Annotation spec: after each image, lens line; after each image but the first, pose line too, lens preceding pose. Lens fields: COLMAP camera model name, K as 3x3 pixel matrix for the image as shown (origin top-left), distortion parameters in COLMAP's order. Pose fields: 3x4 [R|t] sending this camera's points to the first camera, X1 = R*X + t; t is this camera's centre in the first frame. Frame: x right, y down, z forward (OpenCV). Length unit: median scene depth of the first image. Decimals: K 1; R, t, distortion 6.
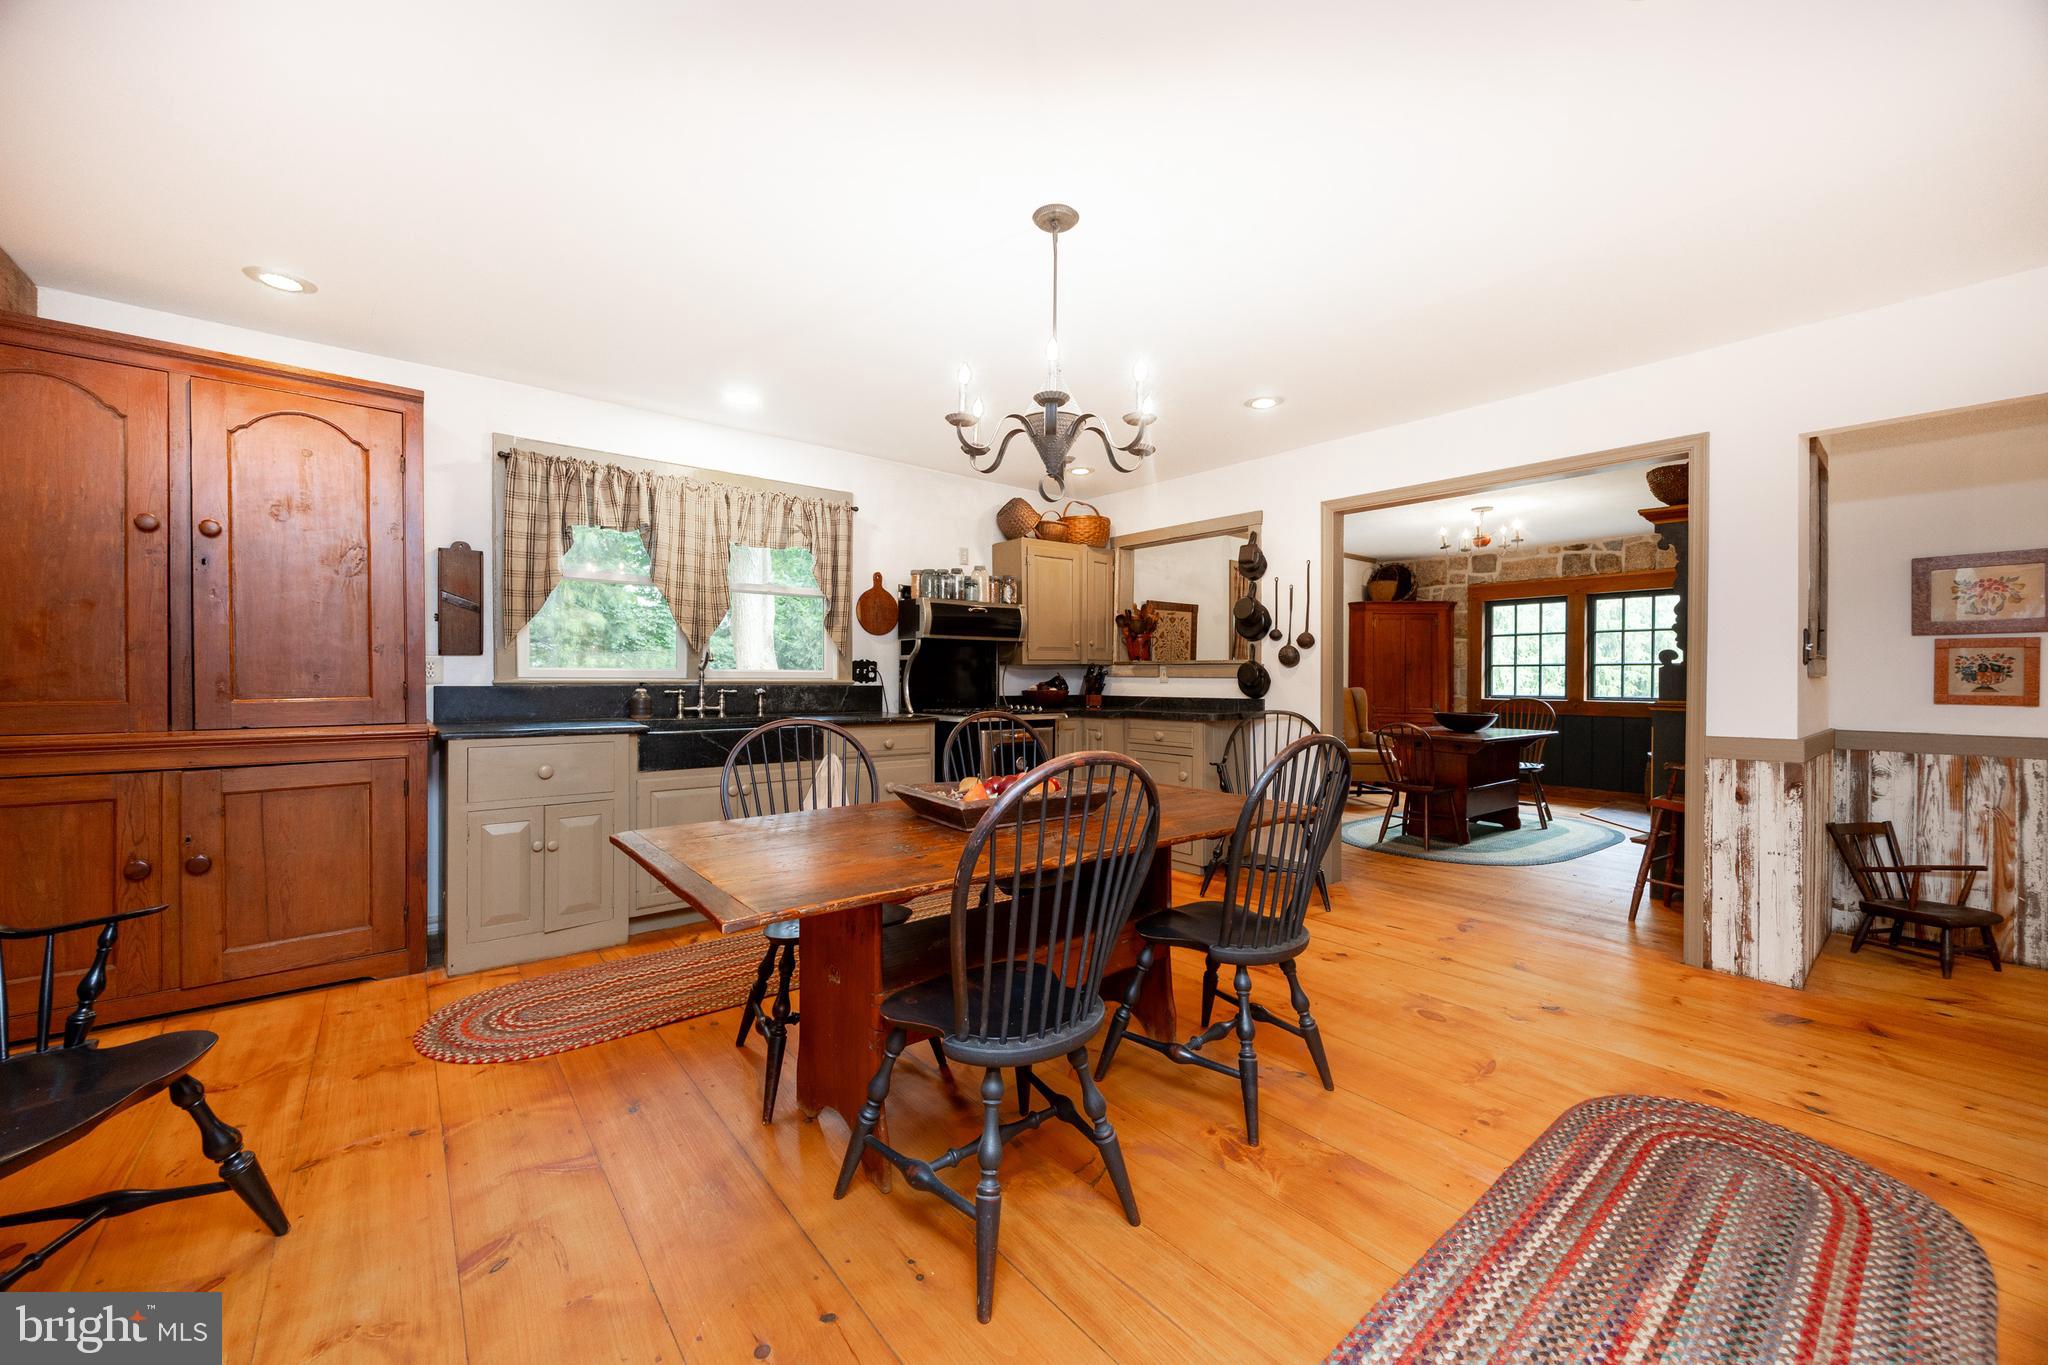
lens RADIAL K [[772.4, 0, 1024.0], [0, 772.4, 682.5], [0, 0, 1]] dist [0.000112, 0.000027]
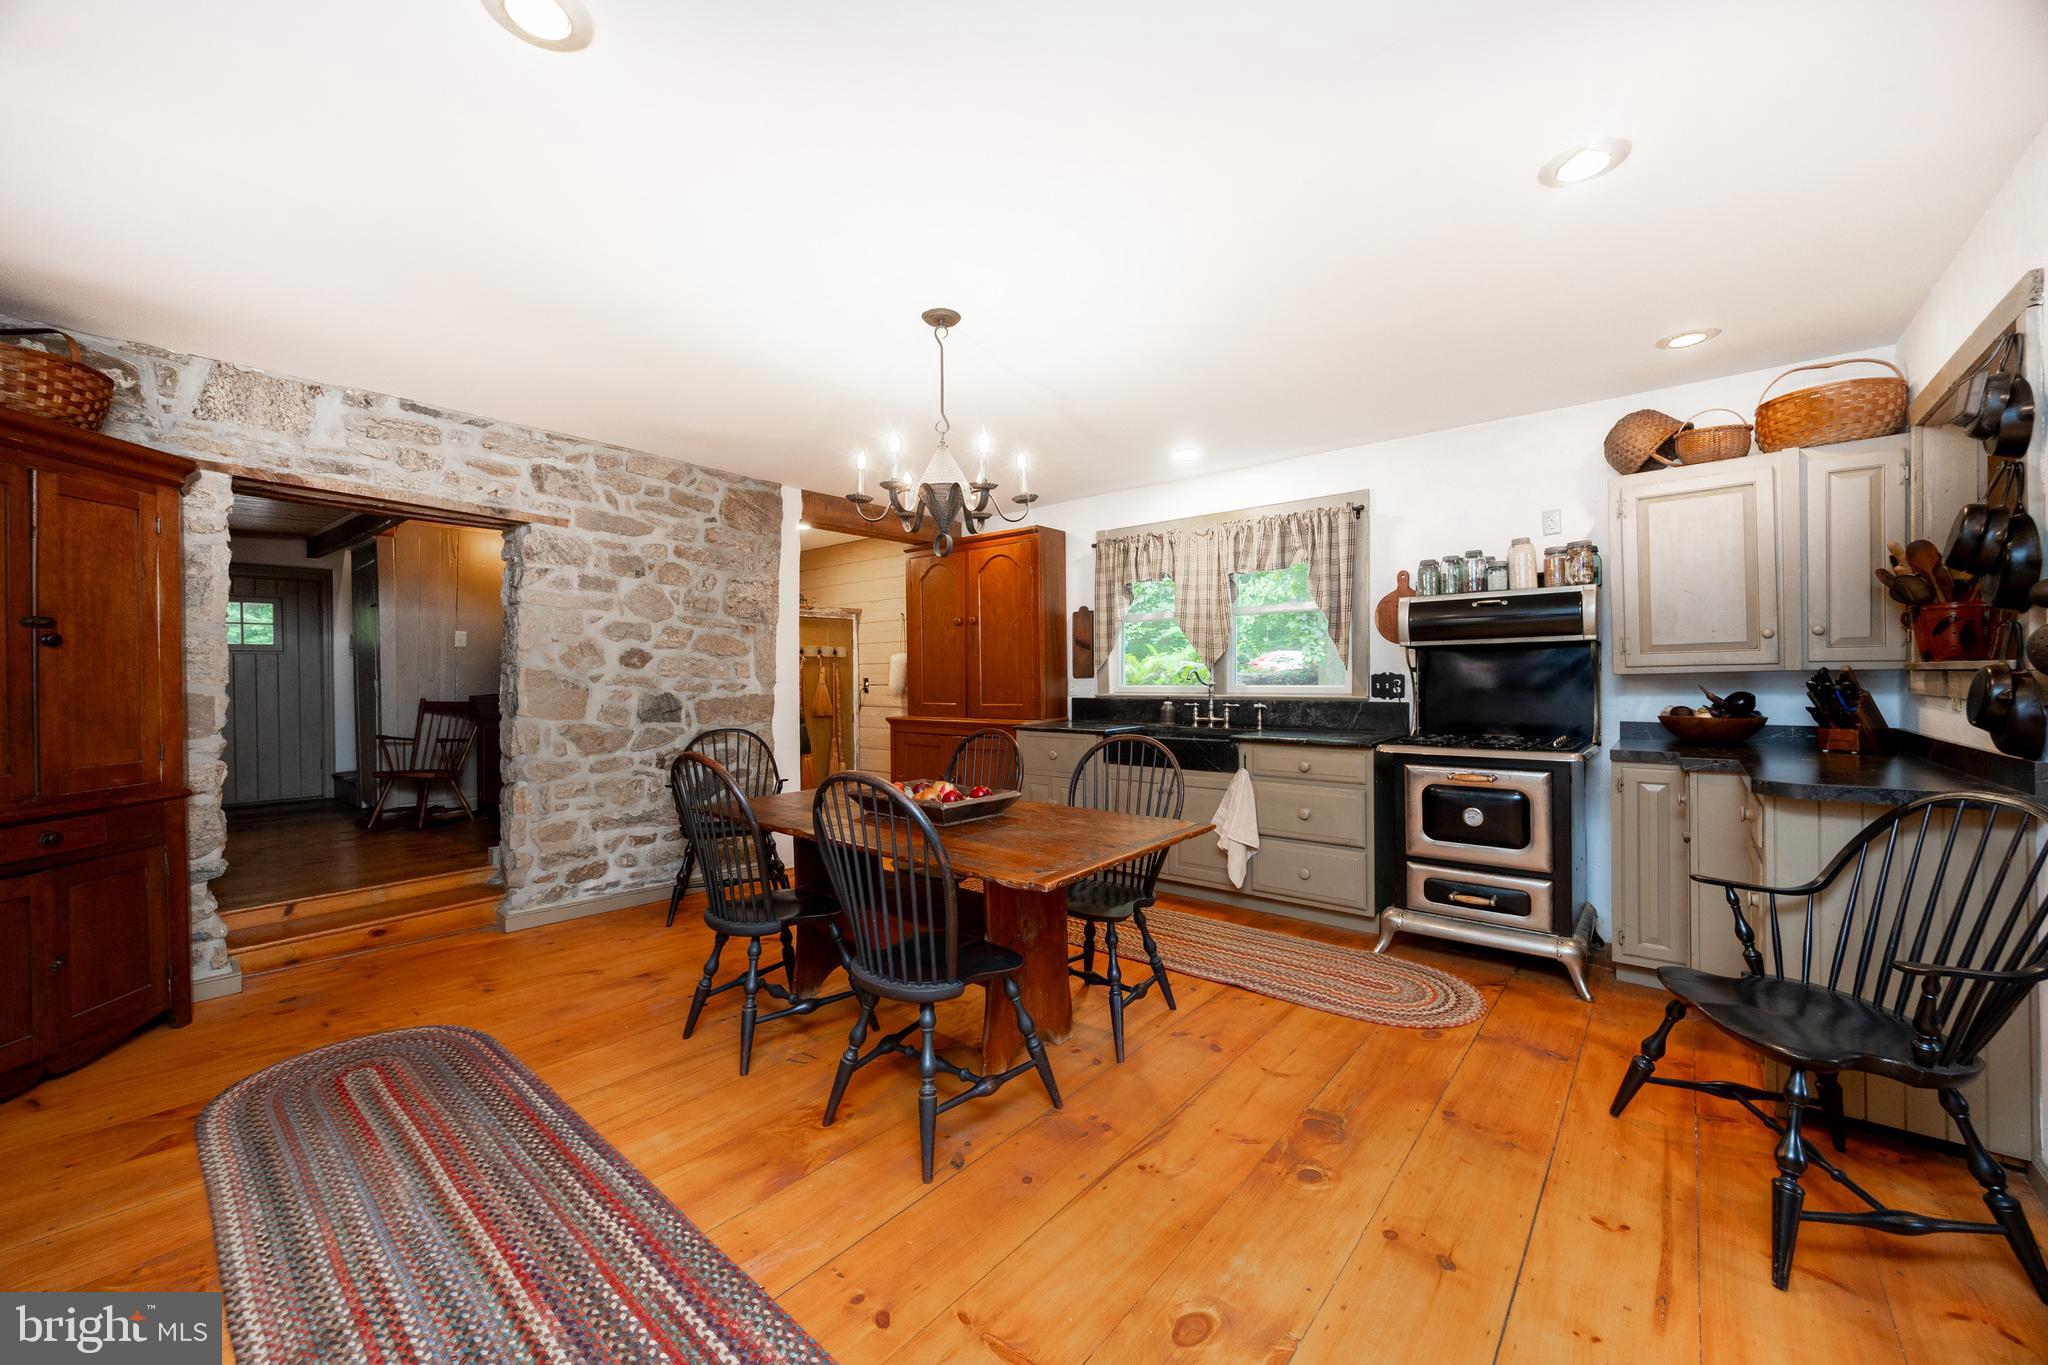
lens RADIAL K [[772.4, 0, 1024.0], [0, 772.4, 682.5], [0, 0, 1]] dist [0.000112, 0.000027]
pose [[0.184195, 0.000879, -0.982889, 0.685236], [0.003665, 0.999992, 0.001581, -0.025062], [0.982883, -0.003893, 0.184190, 0.505460]]
